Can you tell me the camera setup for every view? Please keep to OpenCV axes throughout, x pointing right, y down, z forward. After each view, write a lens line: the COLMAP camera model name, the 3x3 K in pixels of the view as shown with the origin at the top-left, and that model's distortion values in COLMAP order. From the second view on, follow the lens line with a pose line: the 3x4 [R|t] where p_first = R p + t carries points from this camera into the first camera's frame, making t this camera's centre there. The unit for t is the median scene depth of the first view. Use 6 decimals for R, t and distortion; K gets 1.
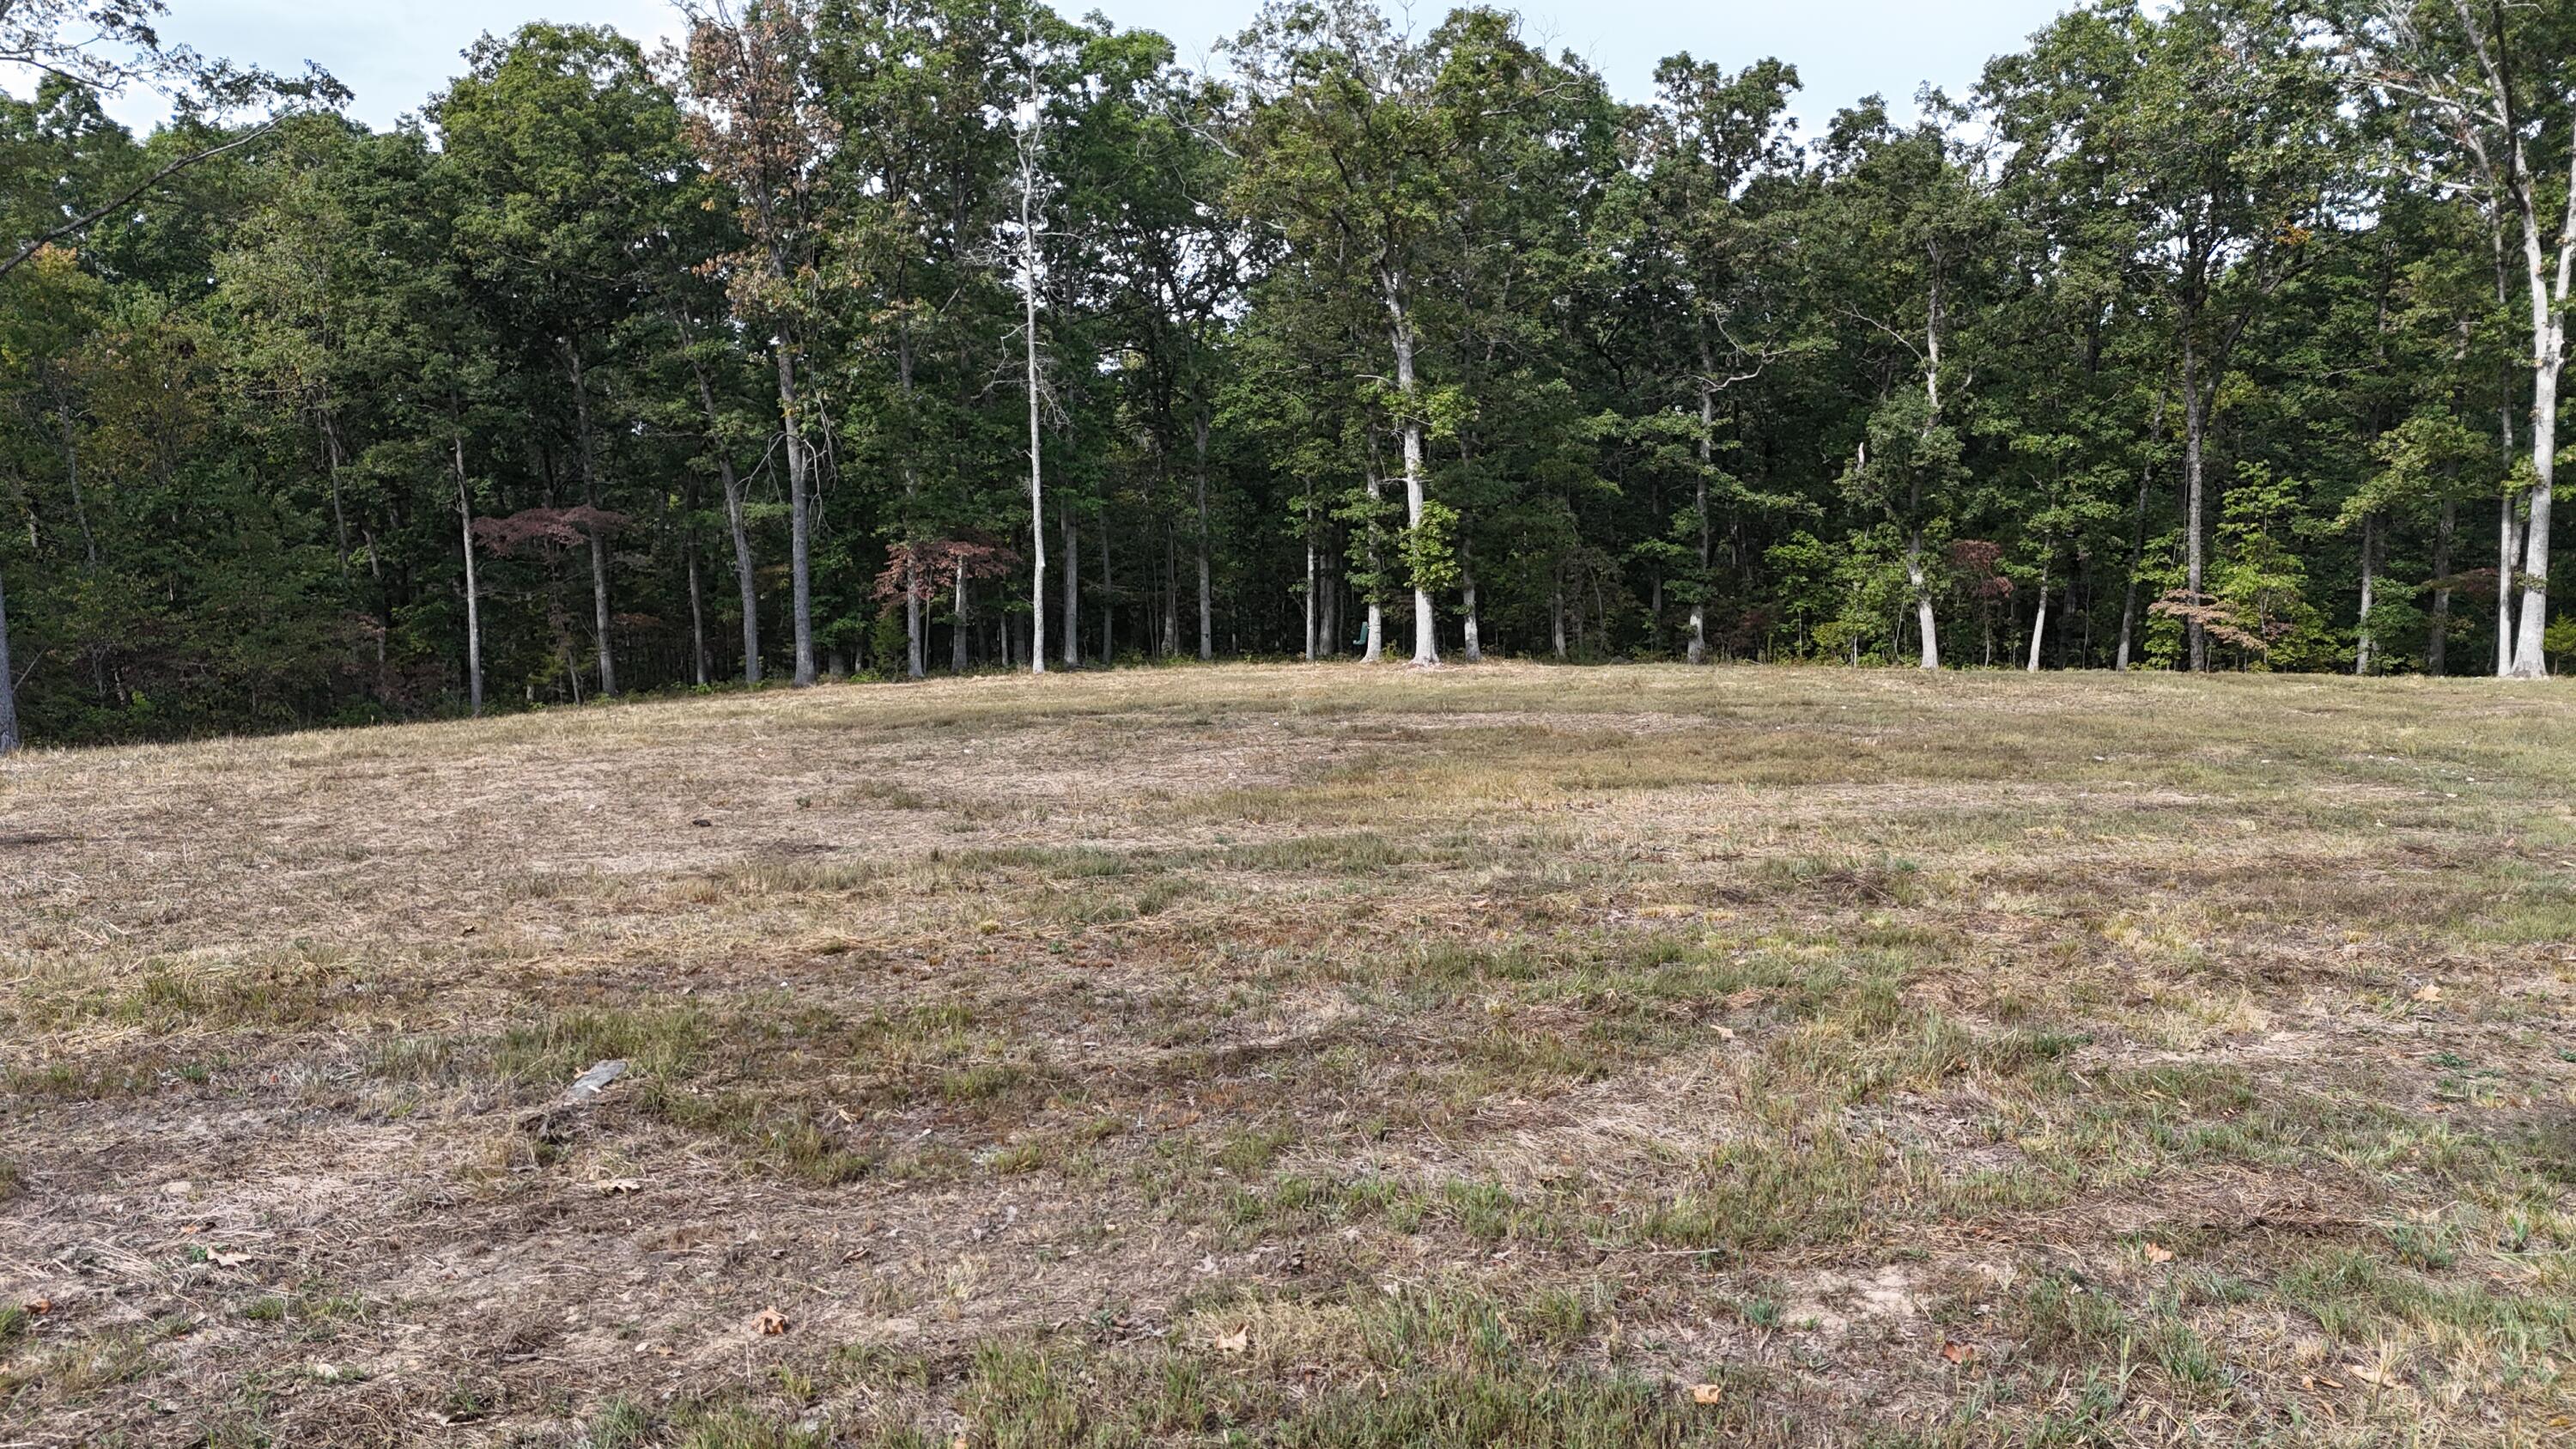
lens RADIAL K [[1916.6, 0, 1274.3], [0, 1916.6, 718.3], [0, 0, 1]] dist [0.053972, -0.033308]
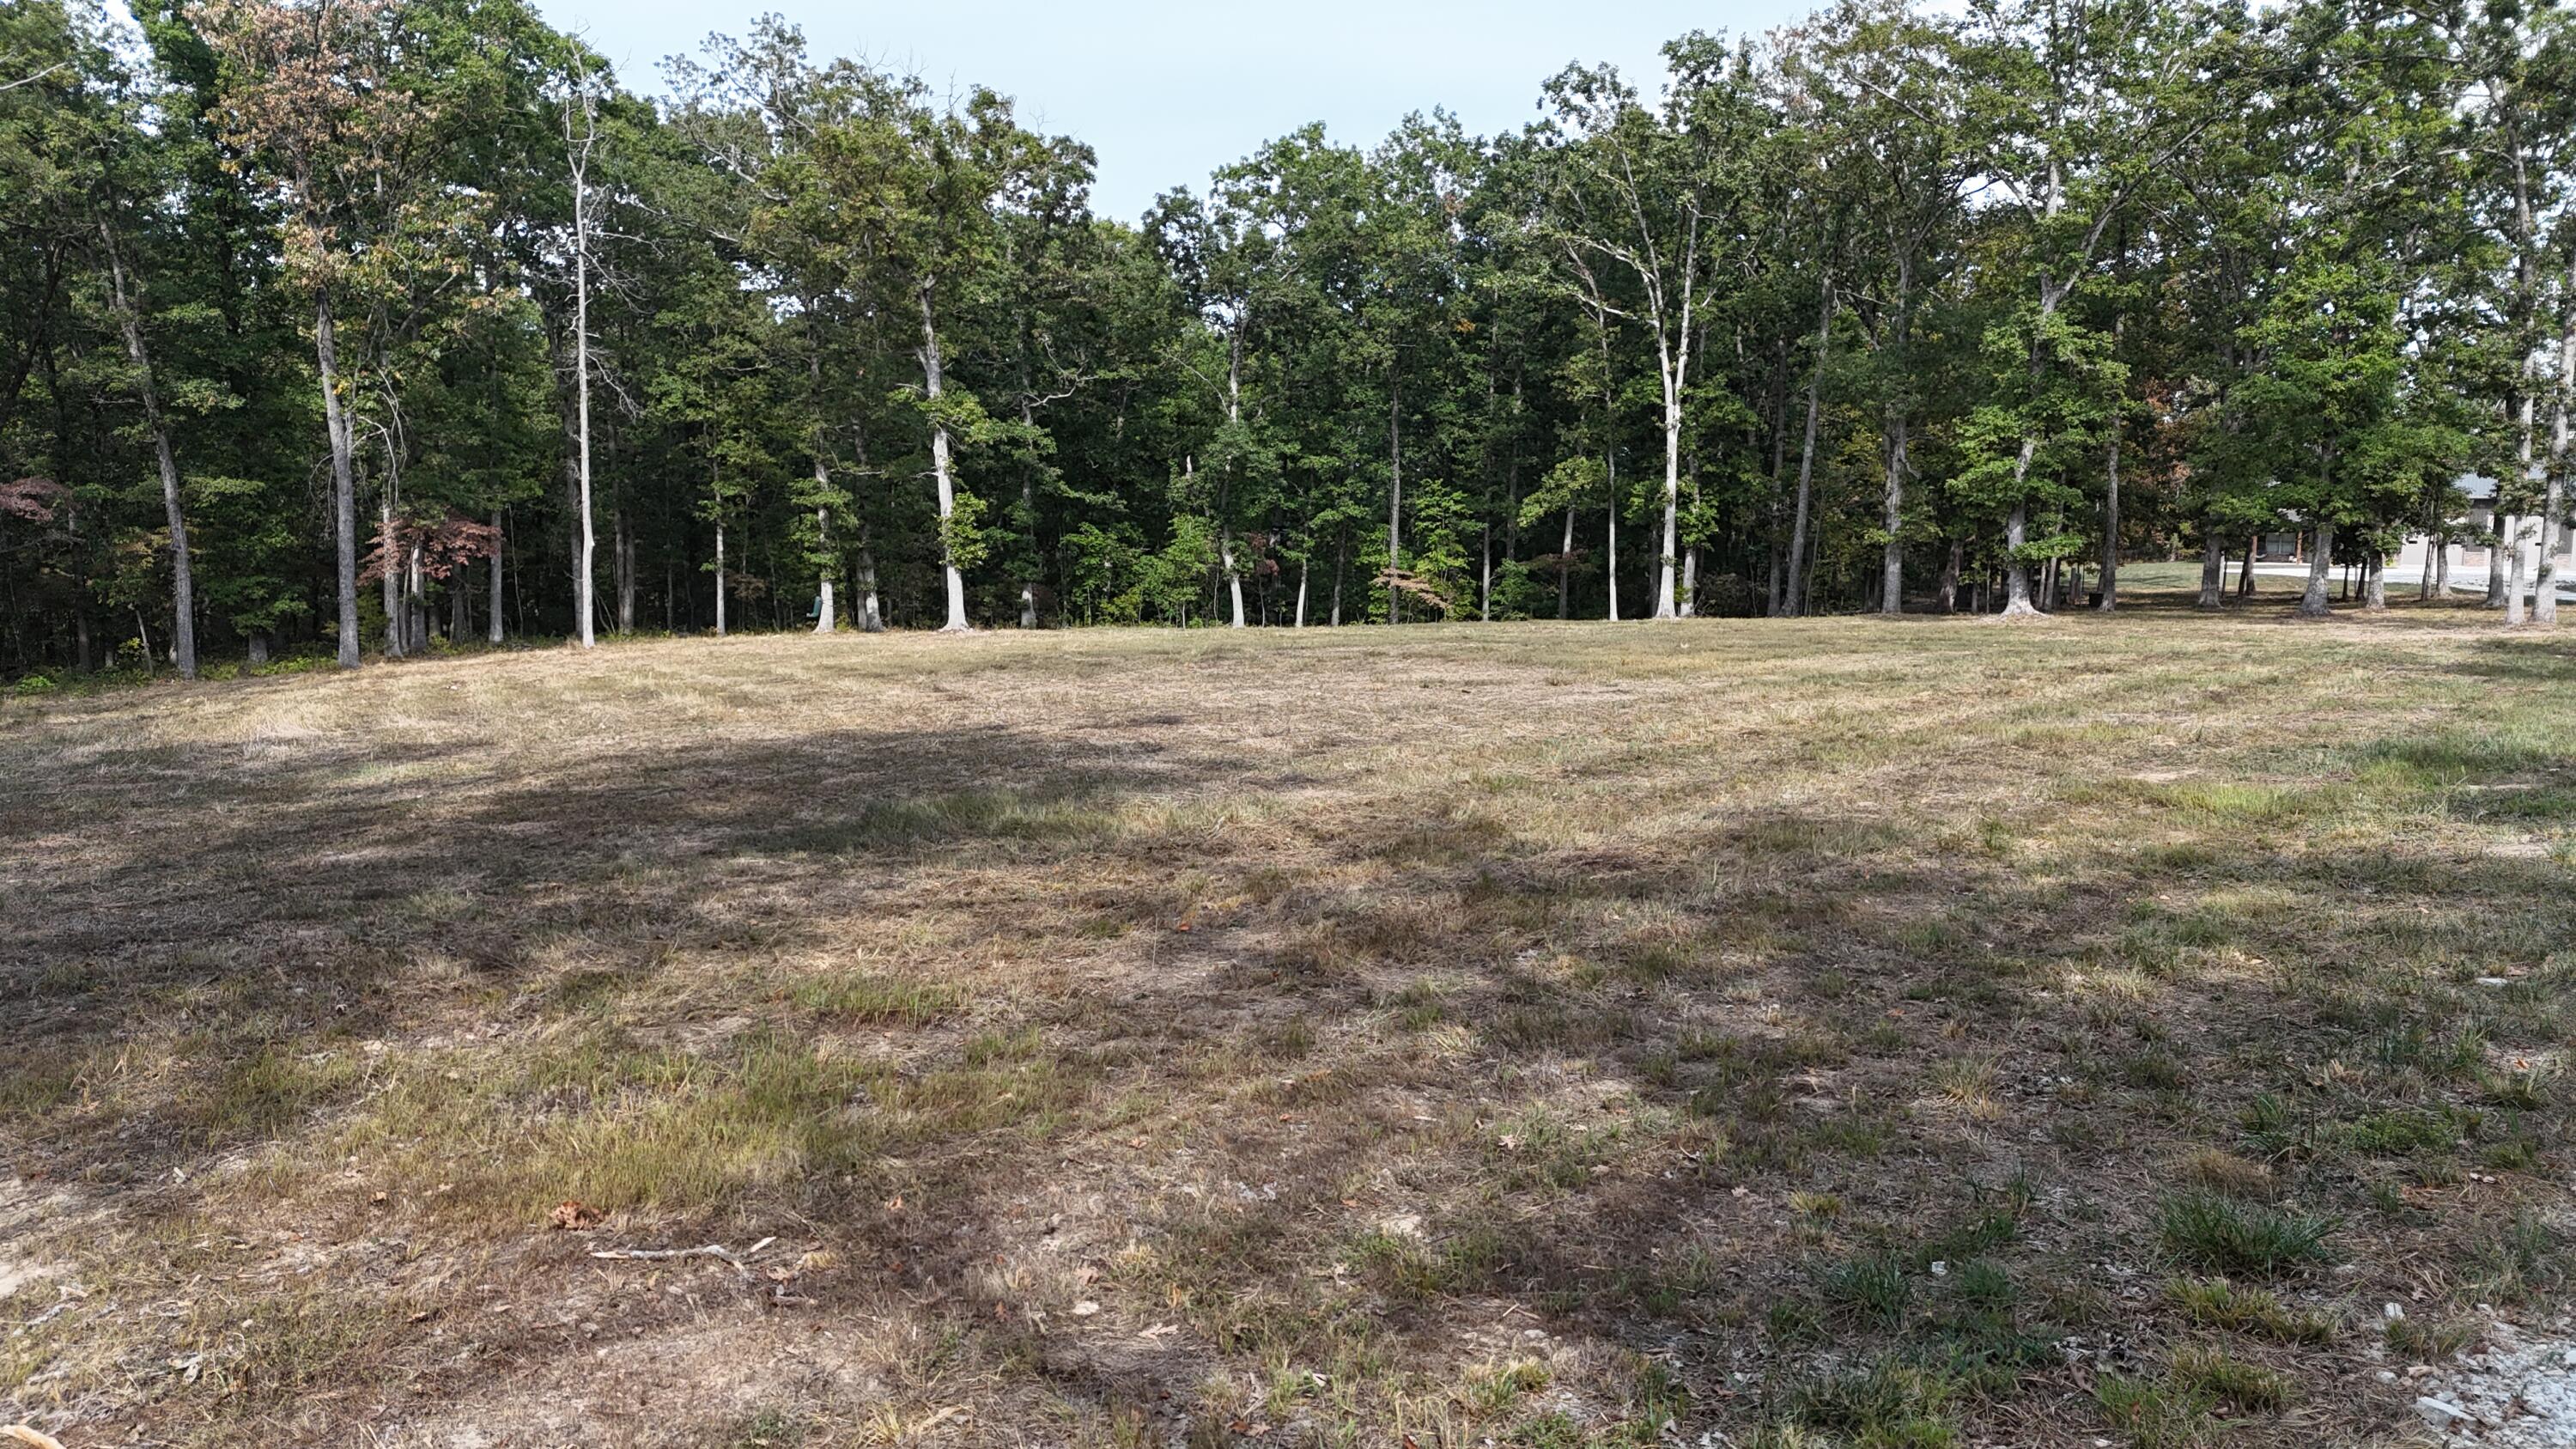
lens RADIAL K [[1916.6, 0, 1308.1], [0, 1916.6, 725.5], [0, 0, 1]] dist [0.053972, -0.033308]
pose [[0.809913, -0.048369, 0.584552, -0.393797], [0.043392, 0.998804, 0.022525, 0.012779], [-0.584943, 0.007121, 0.811043, -0.089800]]
